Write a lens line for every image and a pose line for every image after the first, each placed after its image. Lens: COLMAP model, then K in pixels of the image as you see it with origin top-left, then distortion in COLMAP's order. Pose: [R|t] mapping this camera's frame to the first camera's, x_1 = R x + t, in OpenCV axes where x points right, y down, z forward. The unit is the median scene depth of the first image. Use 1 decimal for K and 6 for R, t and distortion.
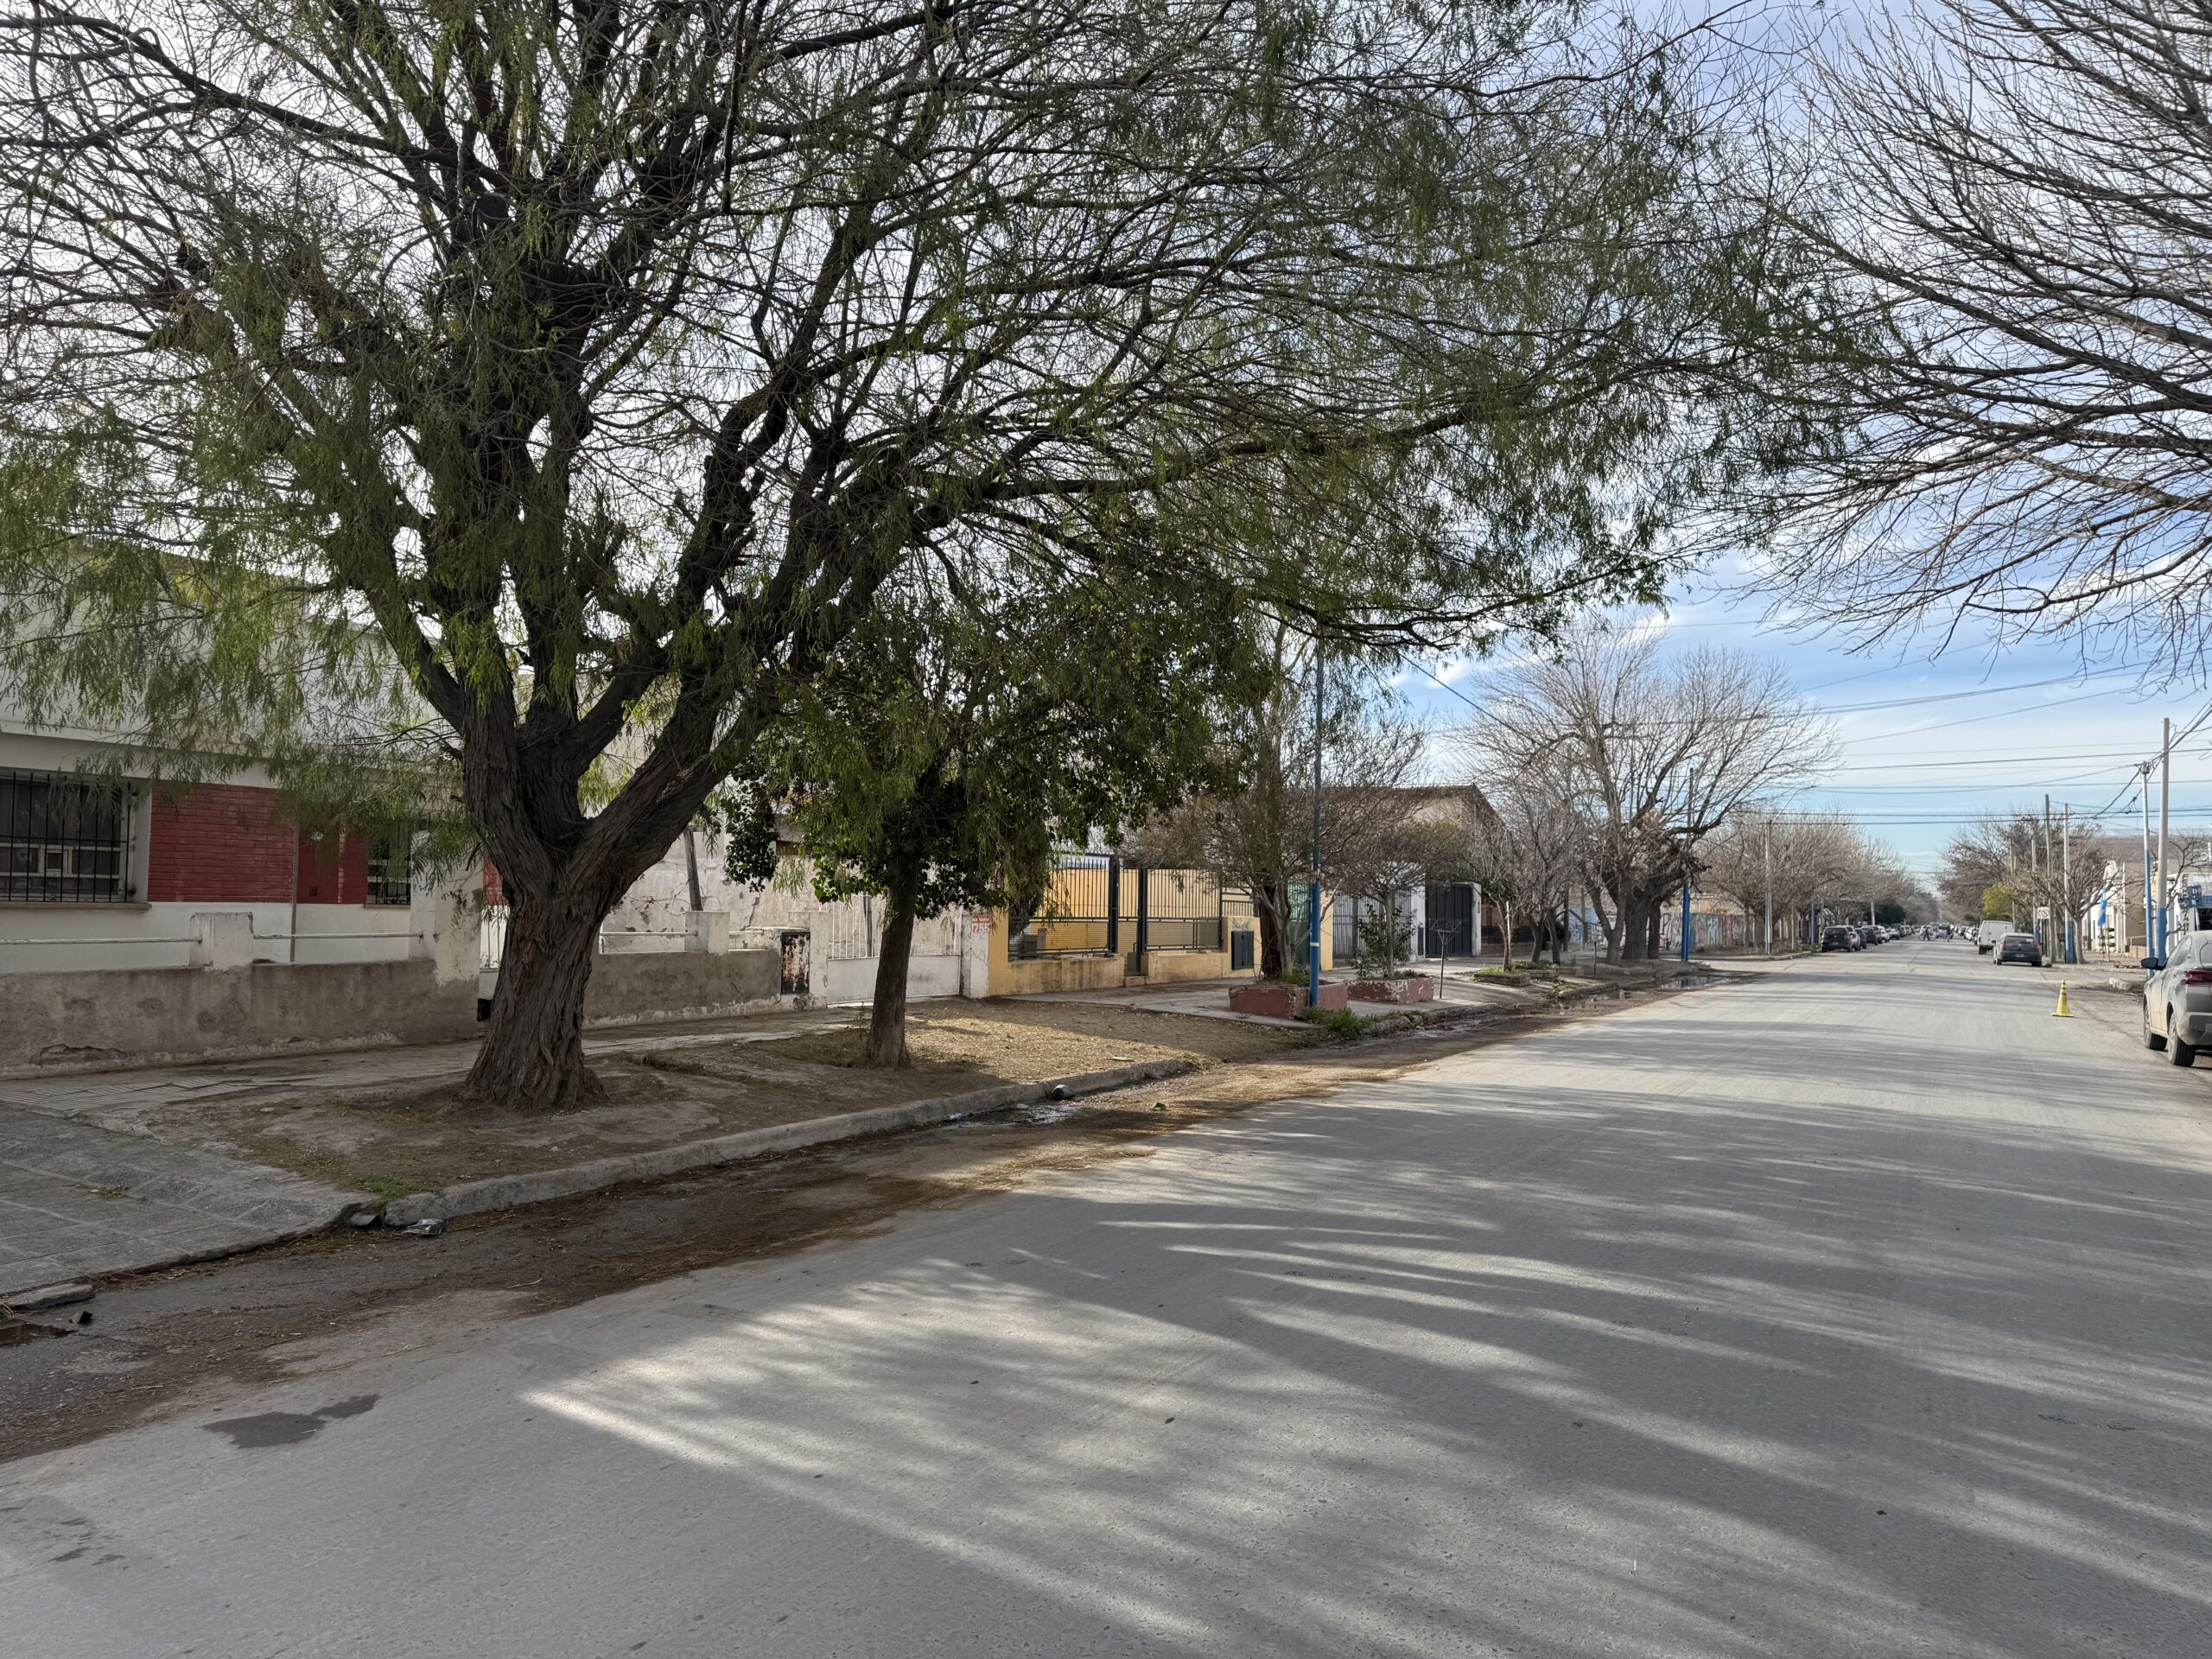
lens RADIAL K [[1554.7, 0, 1092.7], [0, 1554.7, 824.3], [0, 0, 1]] dist [0.037055, -0.037034]
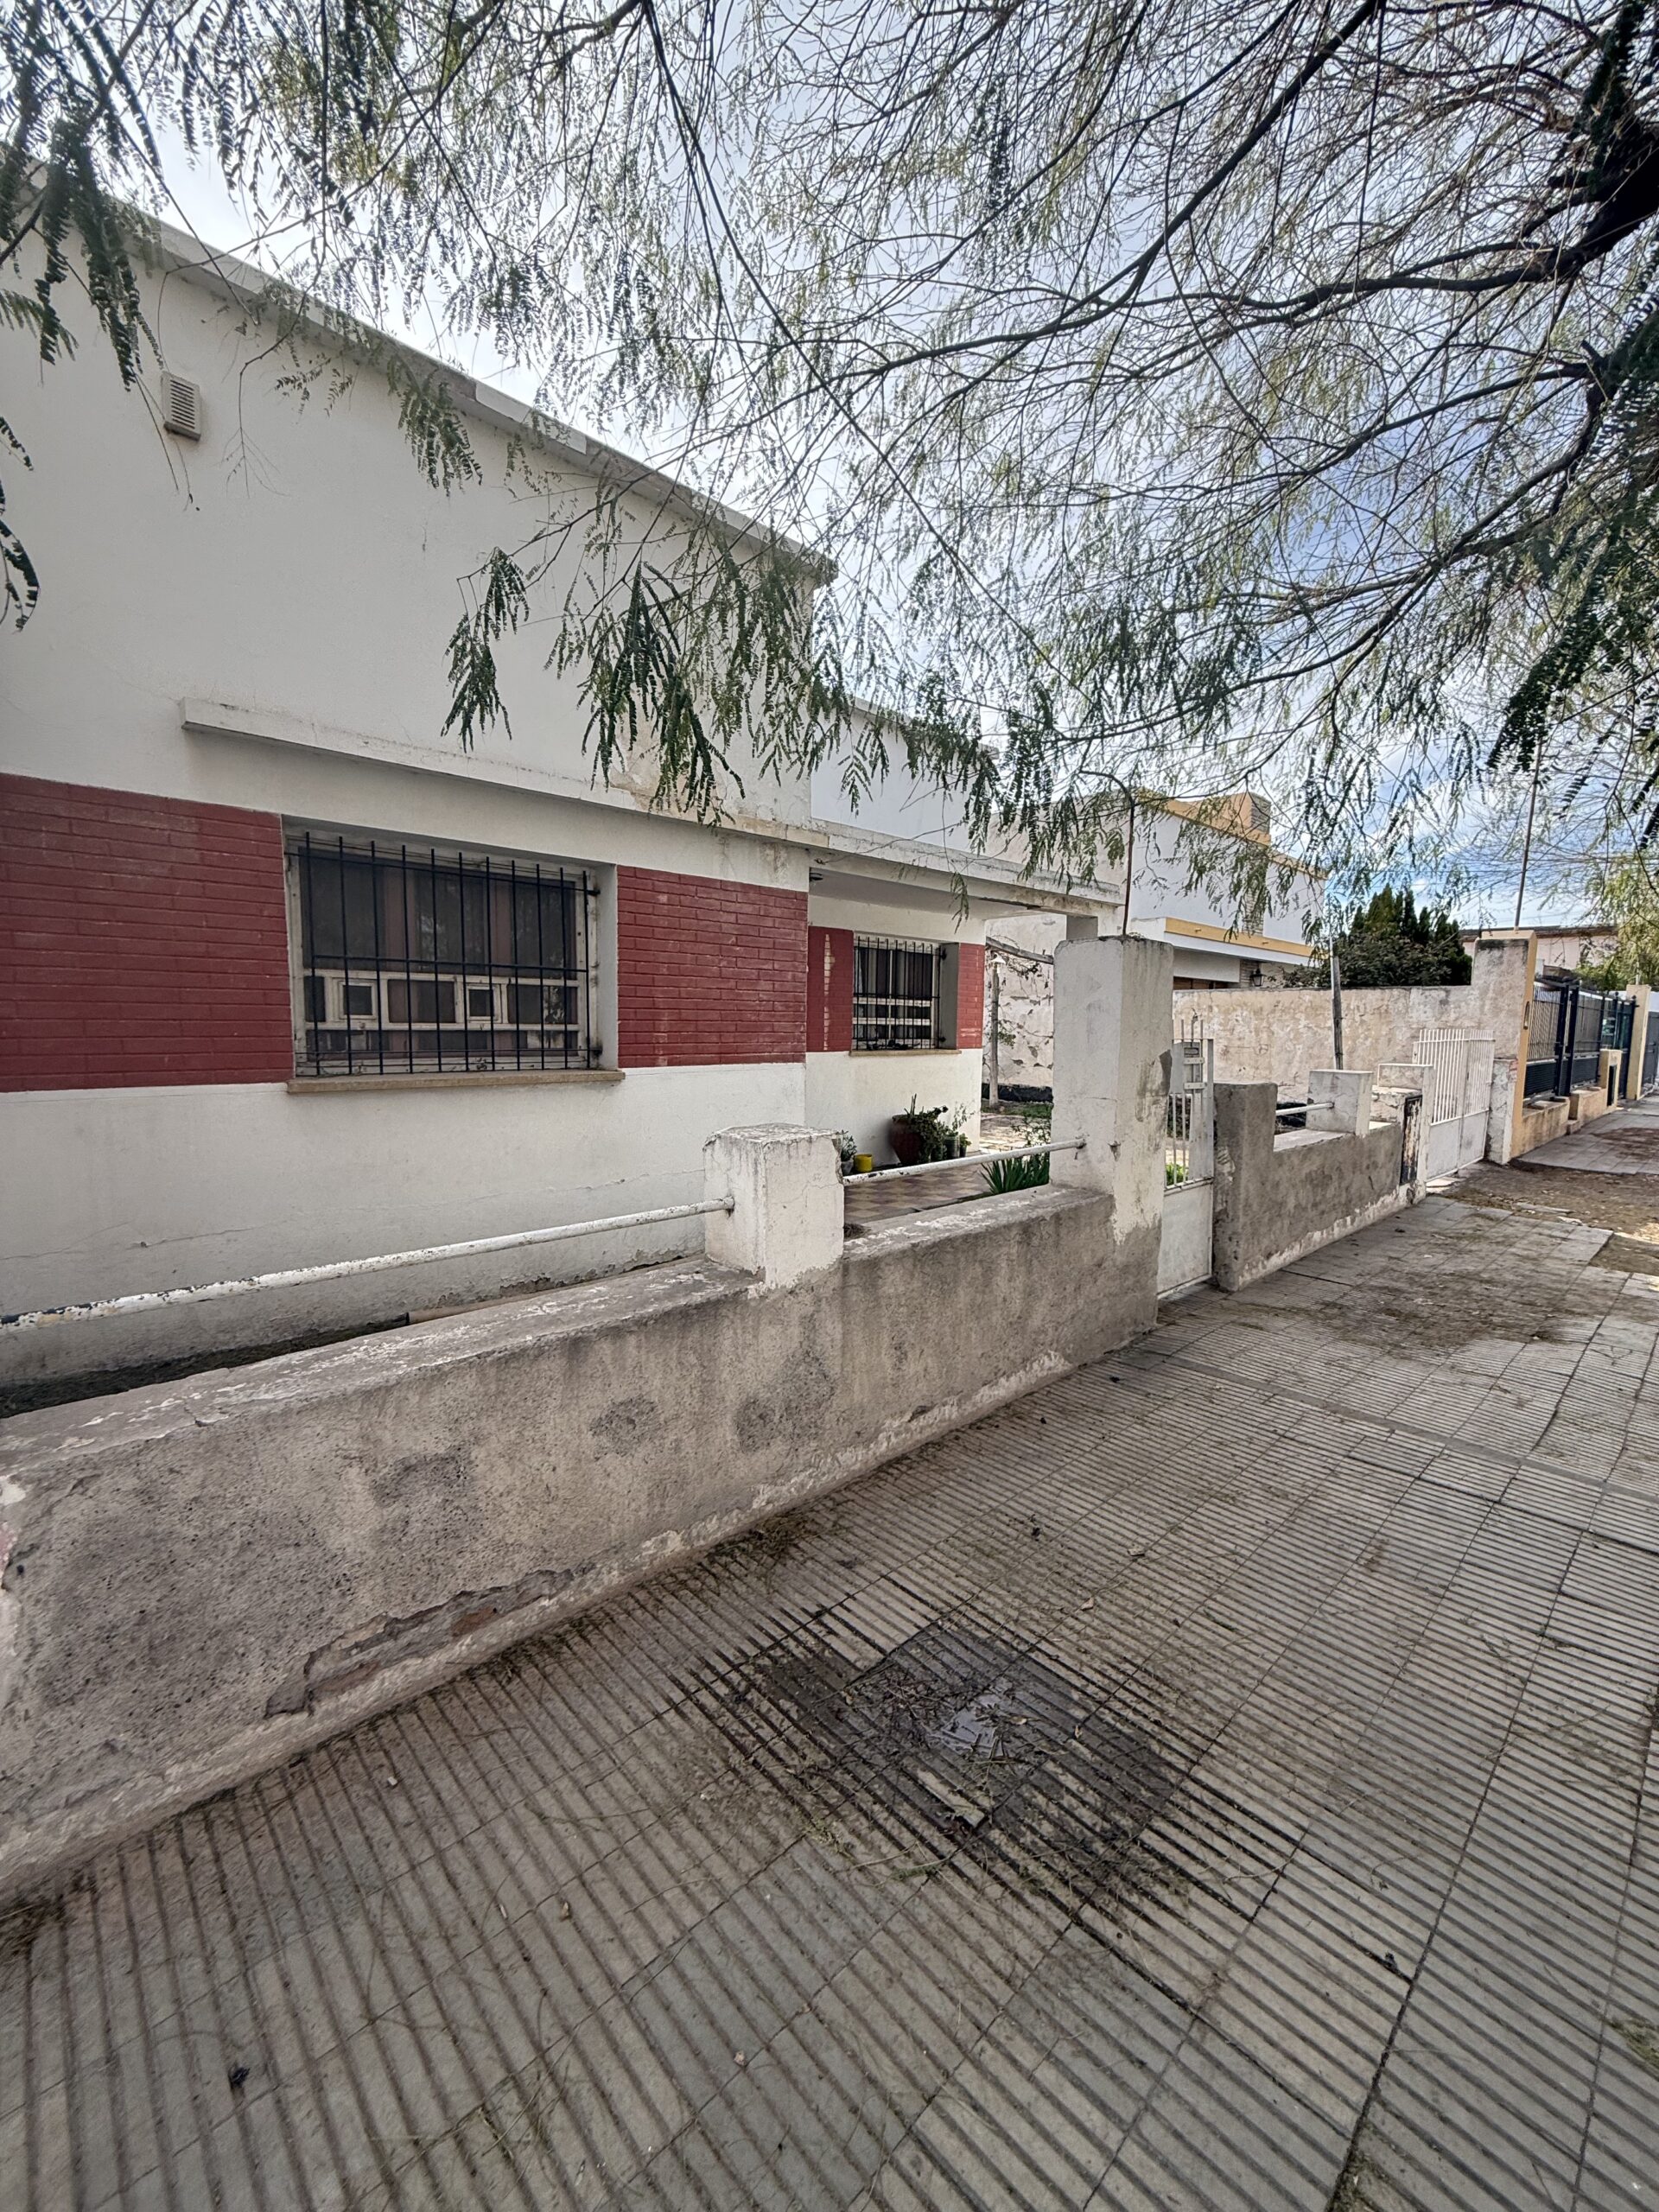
lens RADIAL K [[883.4, 0, 826.1], [0, 883.4, 1116.4], [0, 0, 1]] dist [0.000435, 0.000066]
pose [[0.947216, 0.036981, -0.318455, -0.505209], [0.013269, 0.987951, 0.154196, 0.018721], [0.320320, -0.150283, 0.935313, 0.852140]]
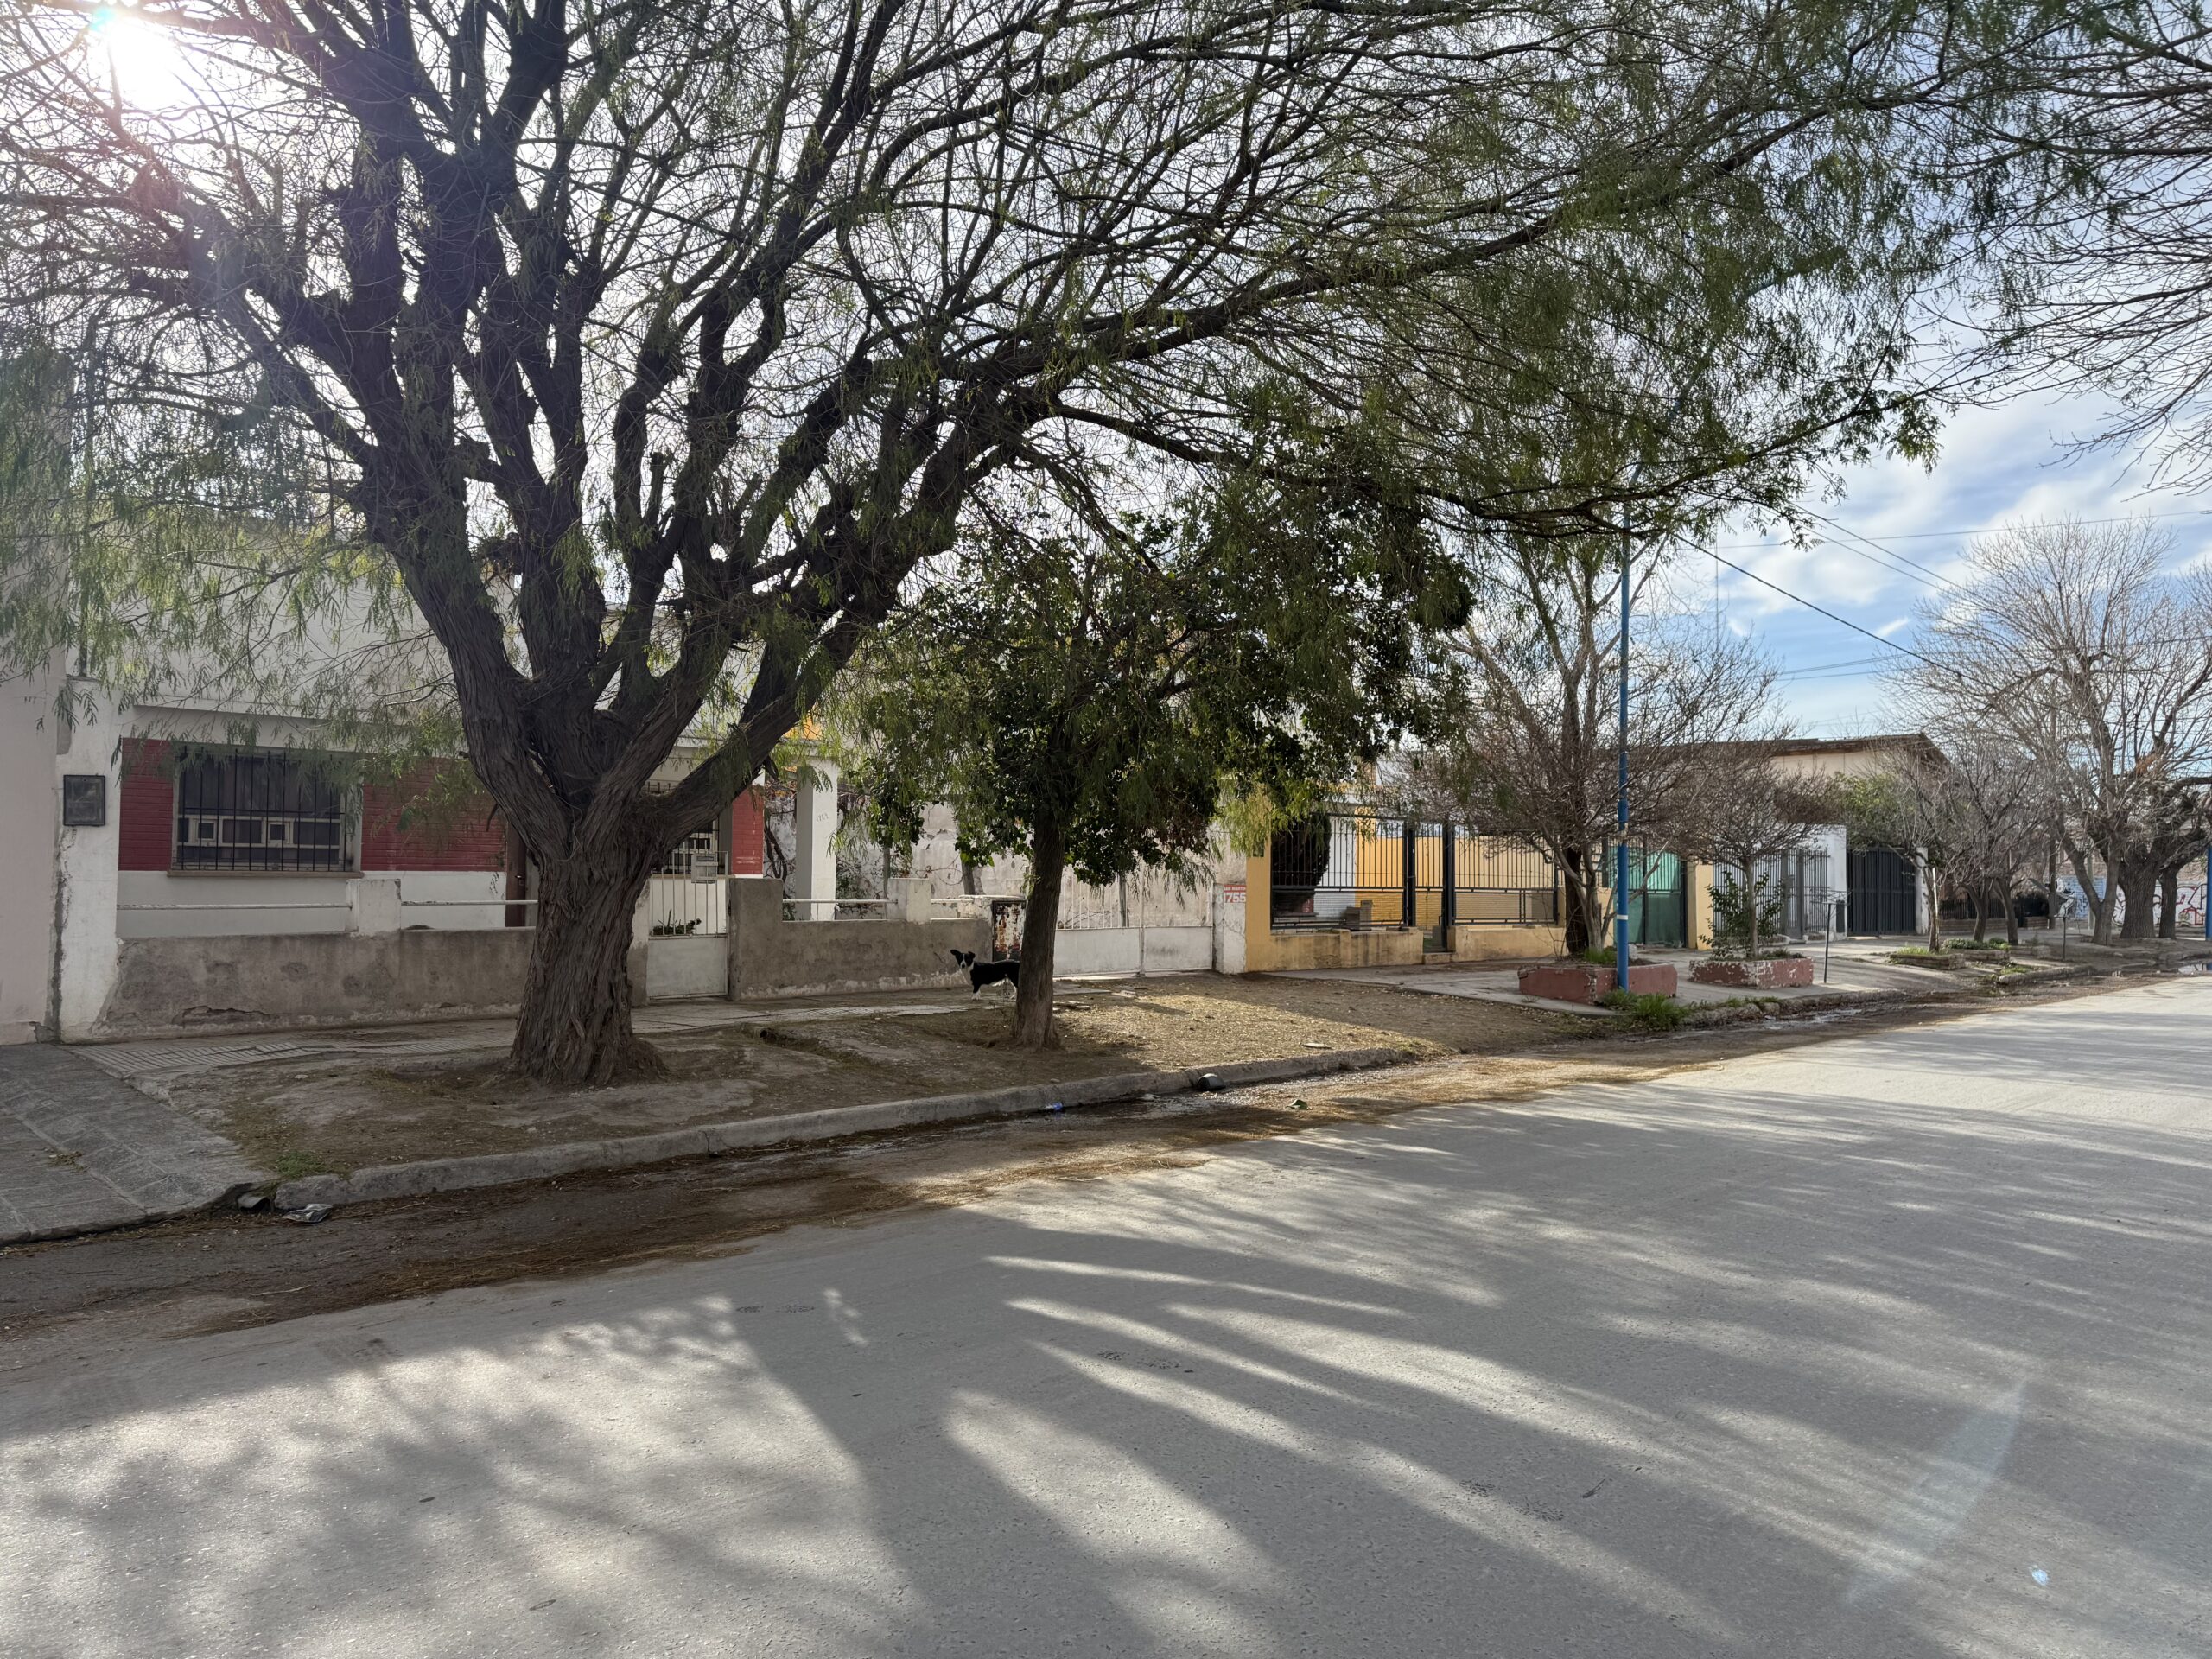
lens RADIAL K [[1554.7, 0, 1062.6], [0, 1554.7, 808.3], [0, 0, 1]] dist [0.037055, -0.037034]
pose [[0.956947, -0.017419, -0.289738, 0.182402], [0.019172, 0.999811, 0.003211, 0.016607], [0.289627, -0.008627, 0.957101, 0.167378]]
